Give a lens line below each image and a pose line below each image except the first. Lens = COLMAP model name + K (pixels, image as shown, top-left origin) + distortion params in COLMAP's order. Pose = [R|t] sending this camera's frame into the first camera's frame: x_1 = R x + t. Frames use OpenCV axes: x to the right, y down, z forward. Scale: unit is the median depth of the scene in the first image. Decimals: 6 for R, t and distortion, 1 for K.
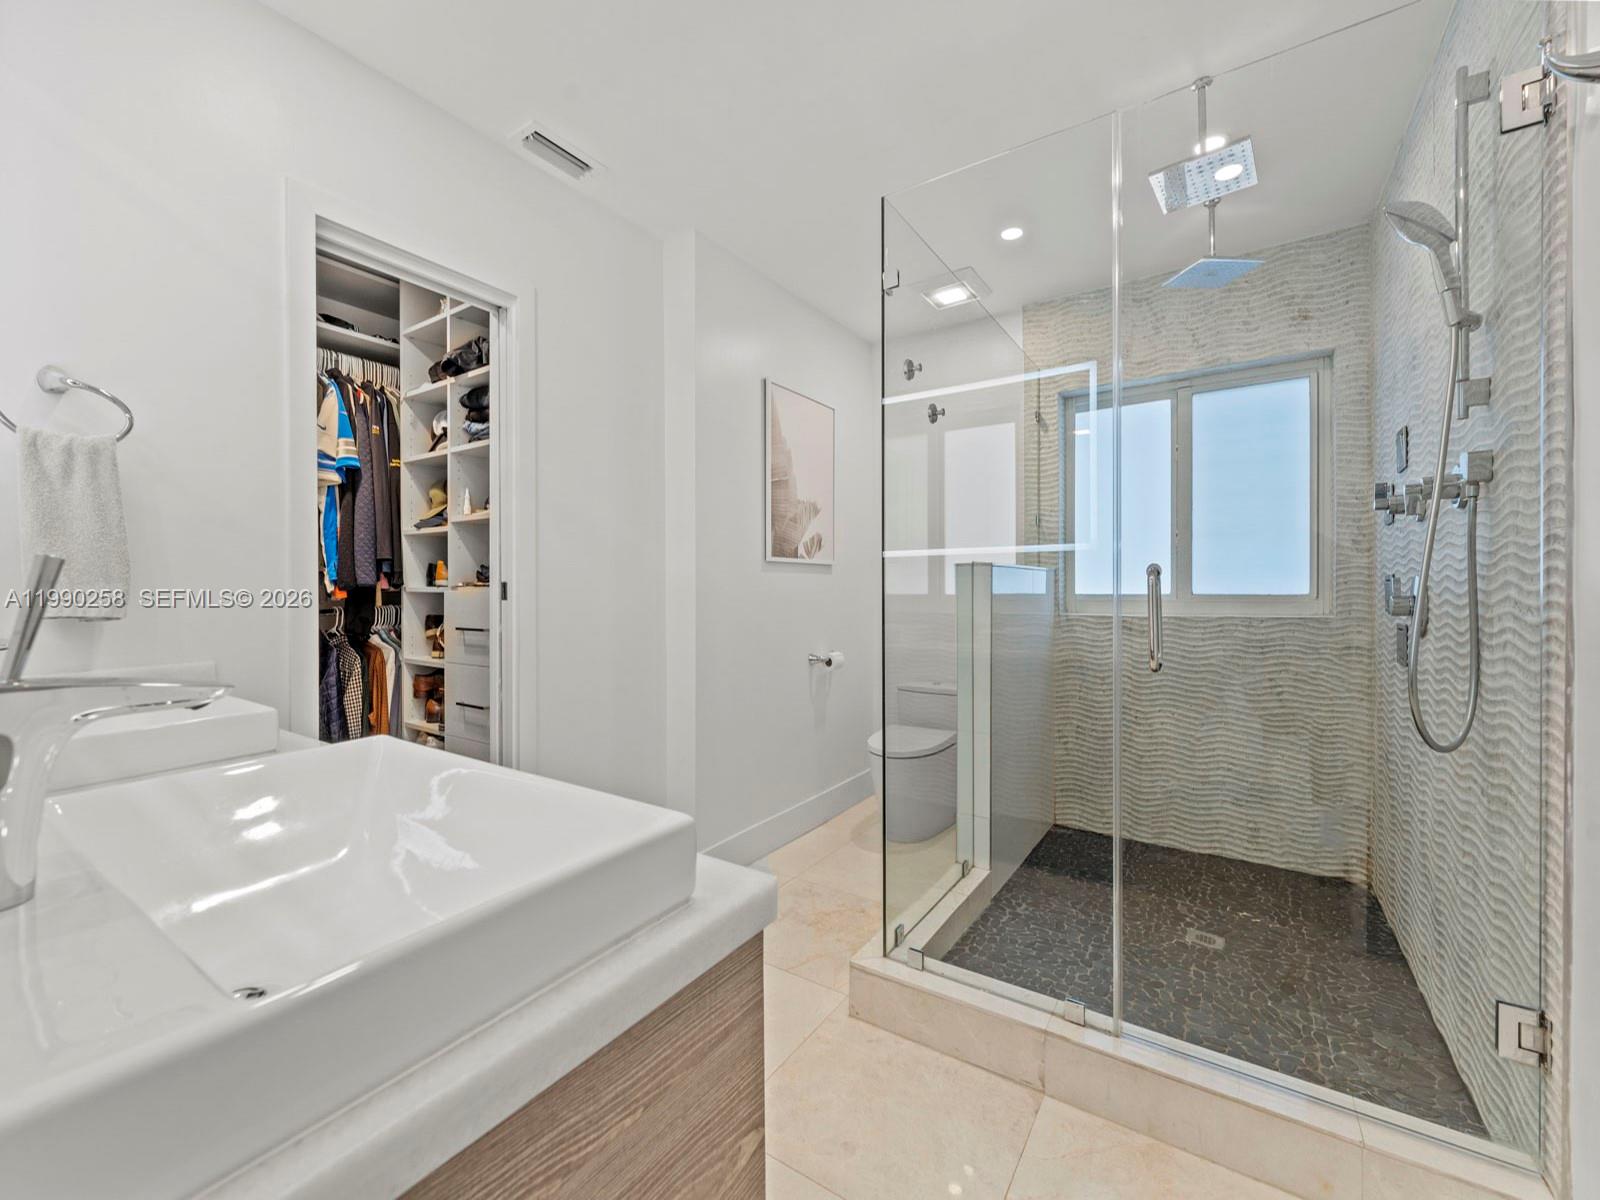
lens RADIAL K [[652.3, 0, 792.0], [0, 652.3, 597.0], [0, 0, 1]] dist [-0.001600, 0.000003]
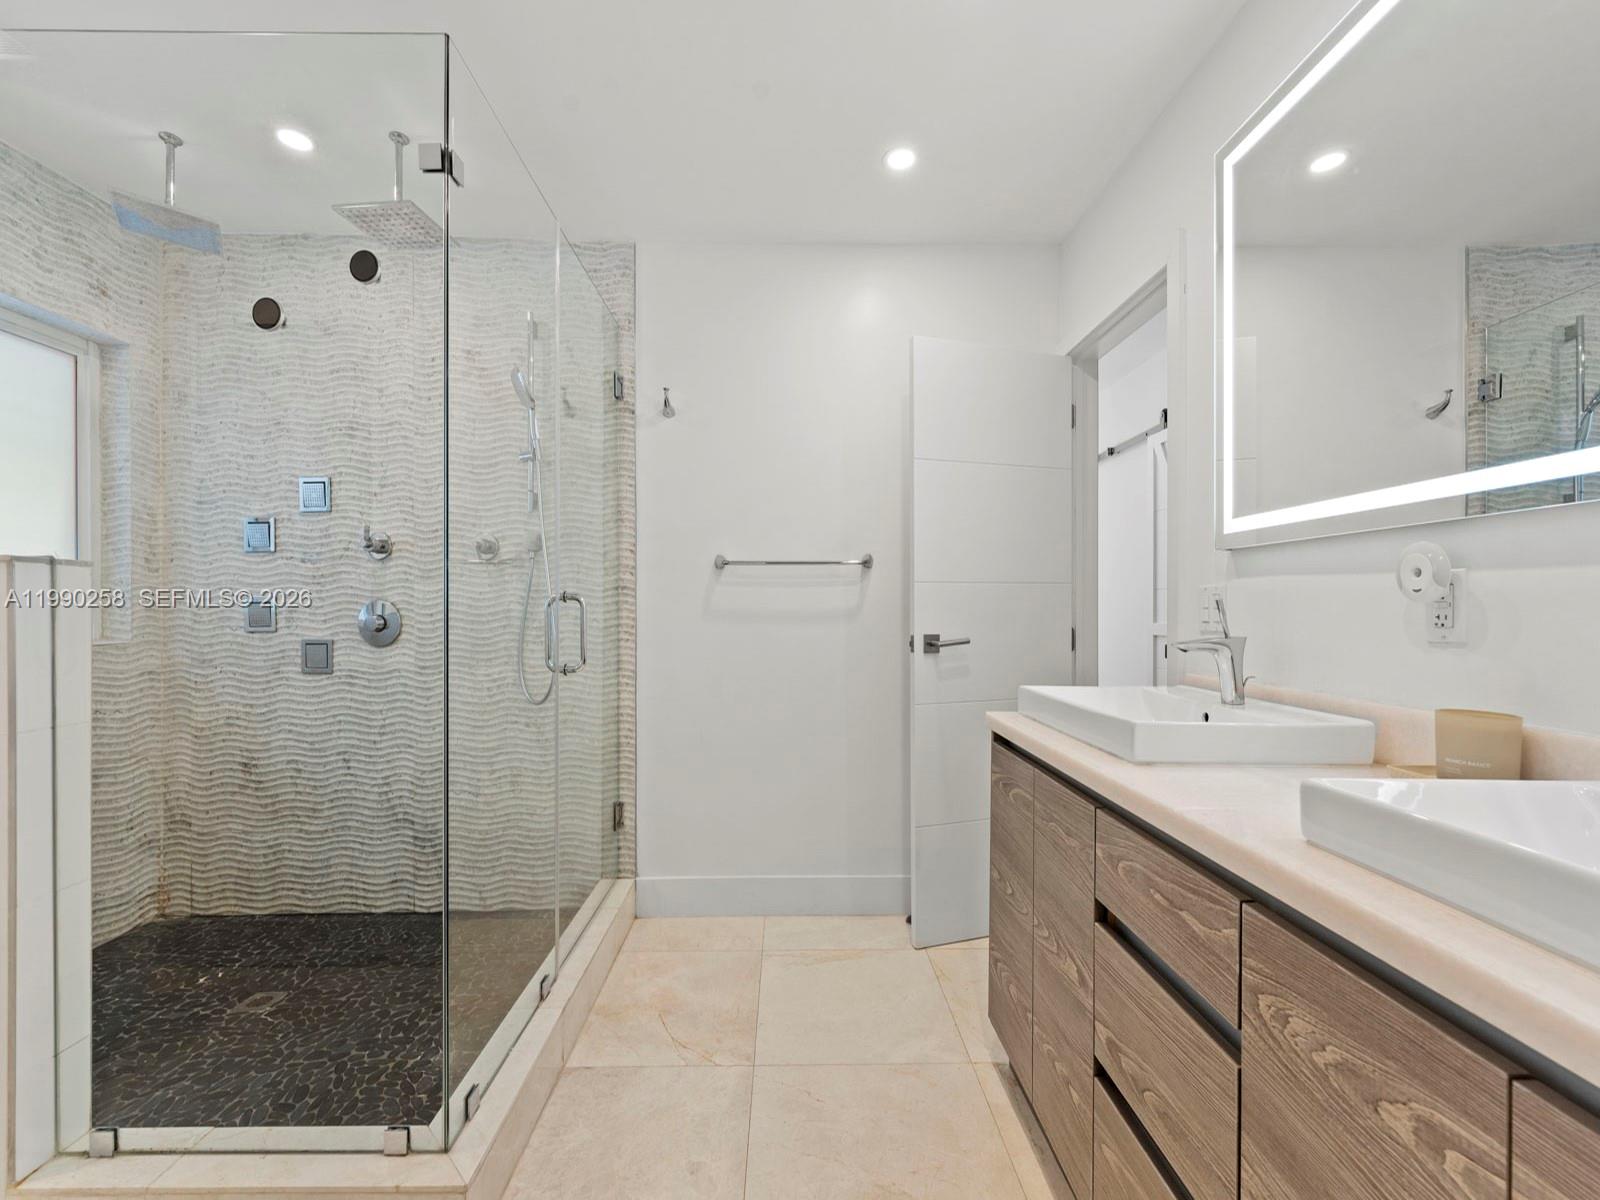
lens RADIAL K [[652.3, 0, 795.3], [0, 652.3, 612.2], [0, 0, 1]] dist [-0.001600, 0.000003]
pose [[-0.550538, 0.003627, 0.834802, -0.431510], [0.009421, 0.999954, 0.001869, -0.003034], [-0.834757, 0.008893, -0.550547, 0.731272]]
